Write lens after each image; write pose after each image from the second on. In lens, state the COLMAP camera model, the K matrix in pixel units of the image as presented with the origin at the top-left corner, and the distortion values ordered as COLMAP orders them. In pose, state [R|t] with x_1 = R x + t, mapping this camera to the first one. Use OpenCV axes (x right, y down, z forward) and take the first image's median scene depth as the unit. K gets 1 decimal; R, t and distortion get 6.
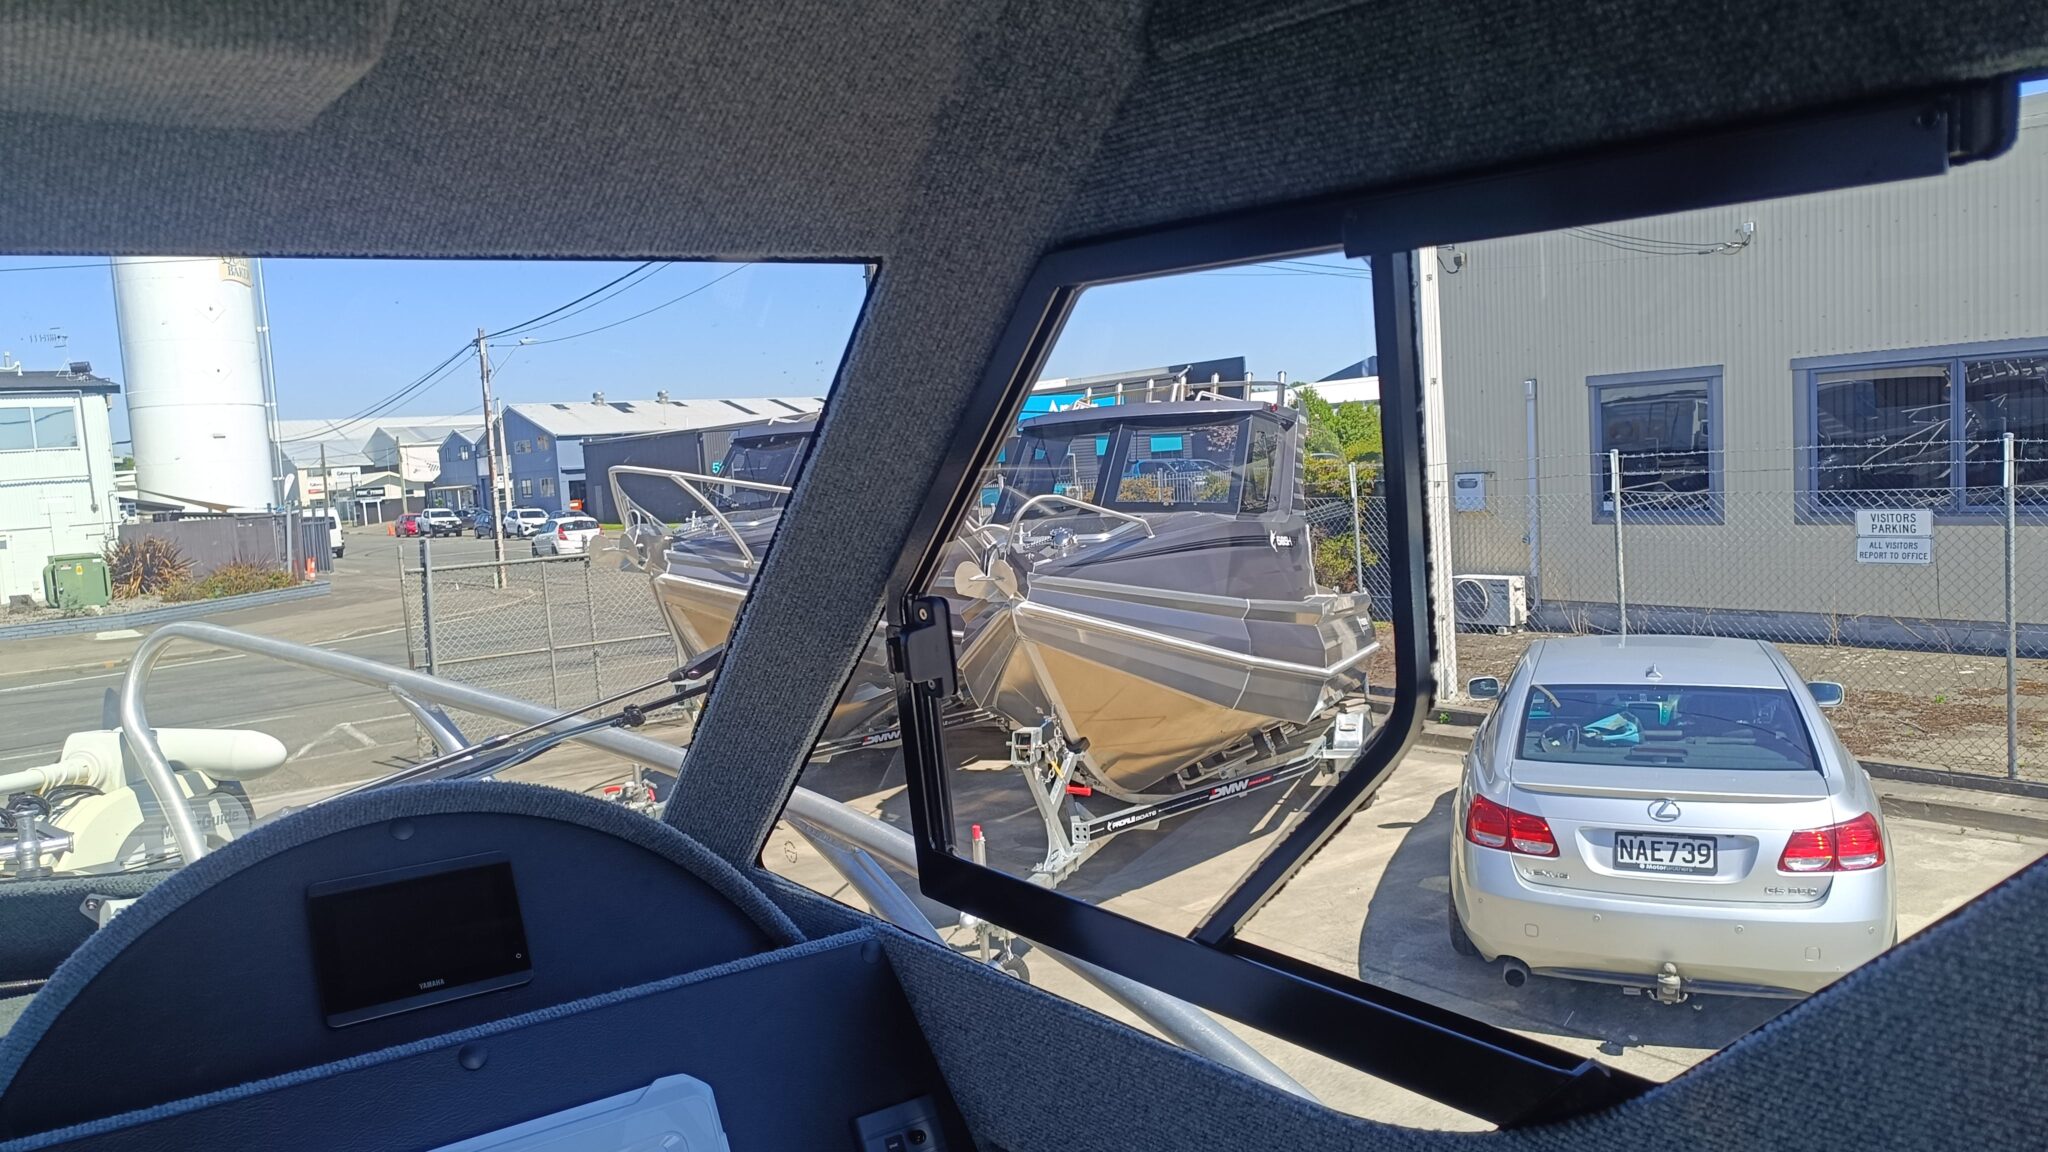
lens RADIAL K [[1417.1, 0, 1016.6], [0, 1417.1, 583.7], [0, 0, 1]] dist [0.008544, -0.011161]
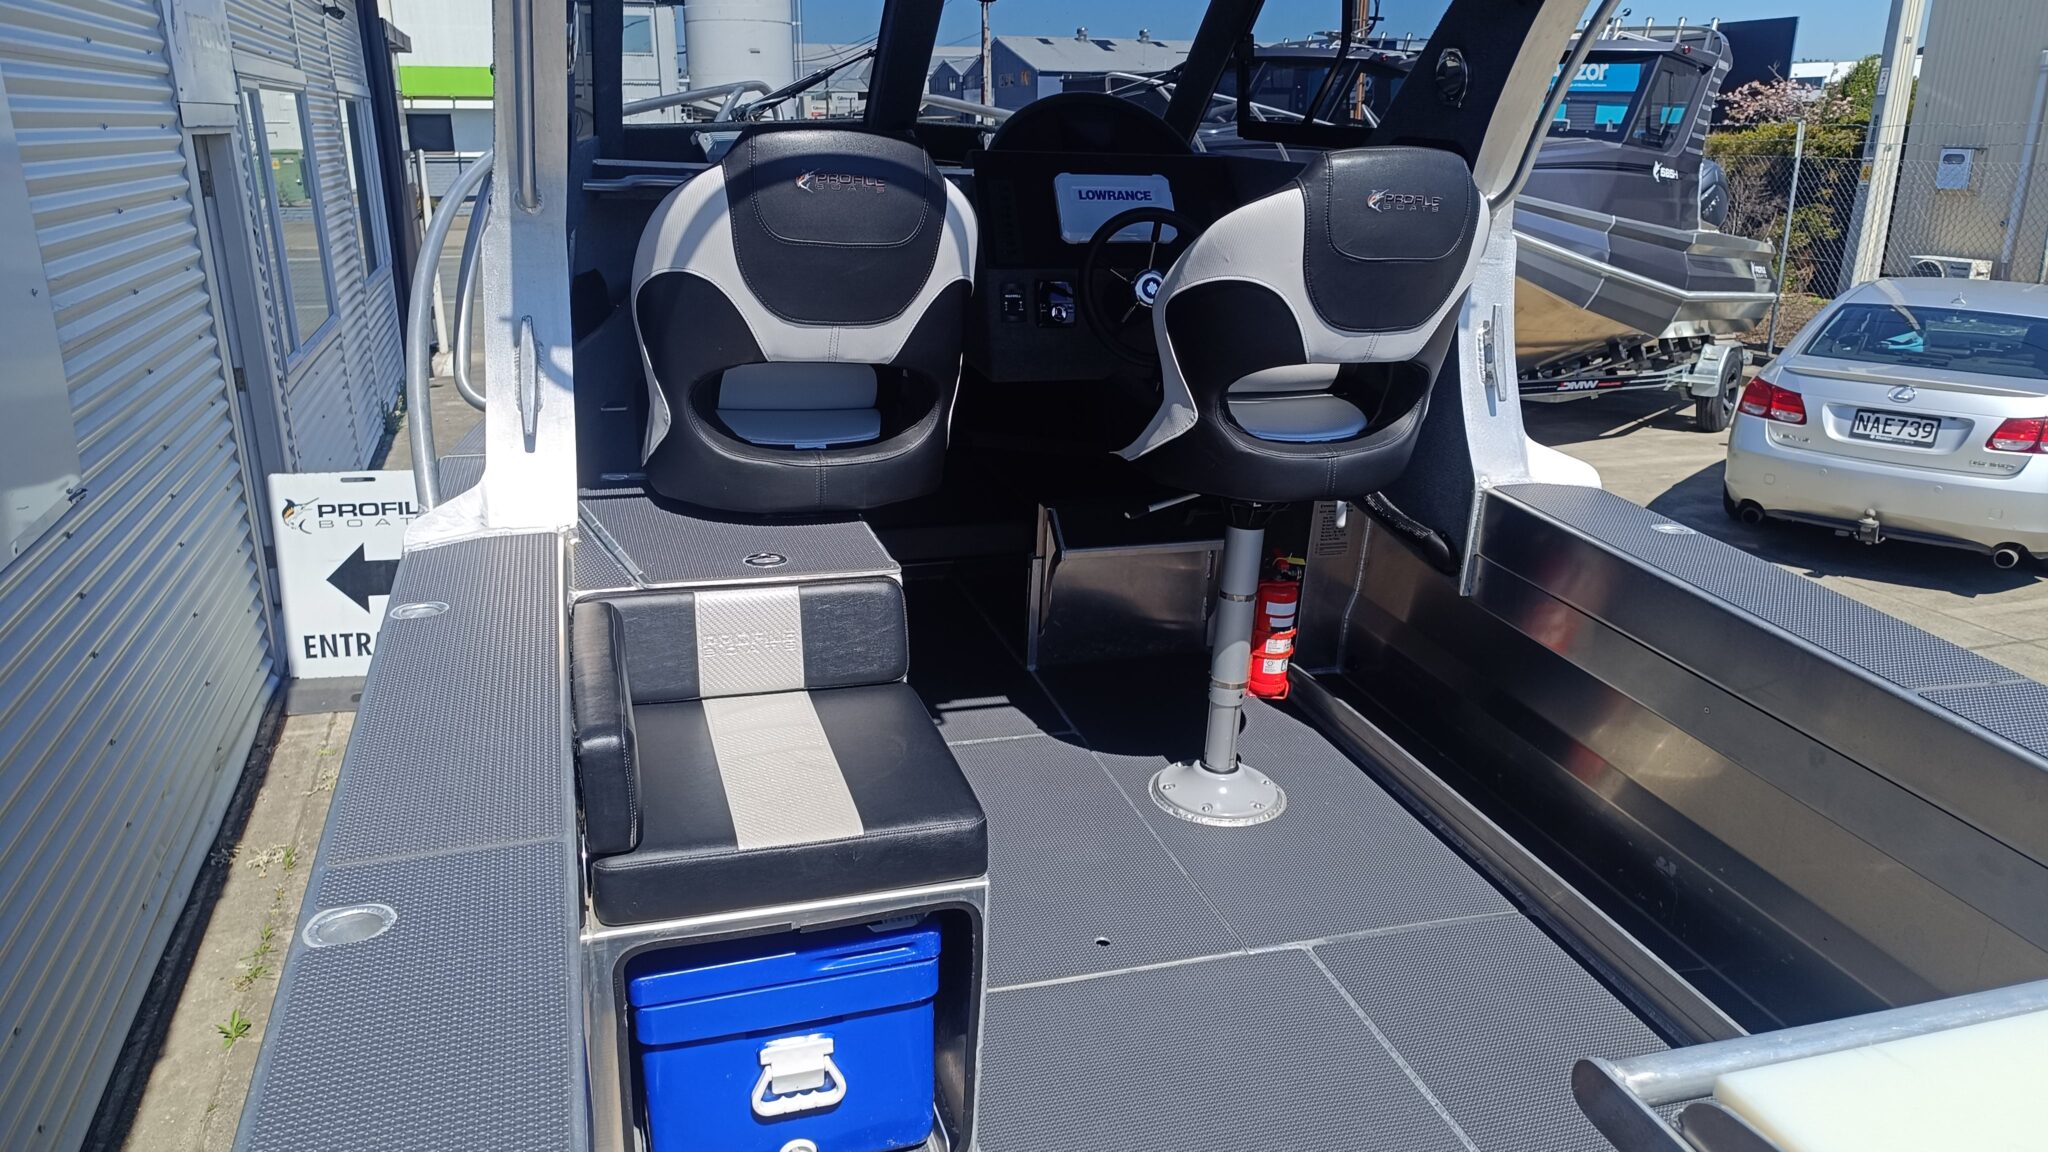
lens RADIAL K [[1417.1, 0, 1011.6], [0, 1417.1, 569.5], [0, 0, 1]] dist [0.008544, -0.011161]
pose [[0.945326, 0.156233, -0.286270, 0.095694], [-0.088878, 0.967976, 0.234784, 0.083468], [0.313783, -0.196504, 0.928938, -0.418765]]
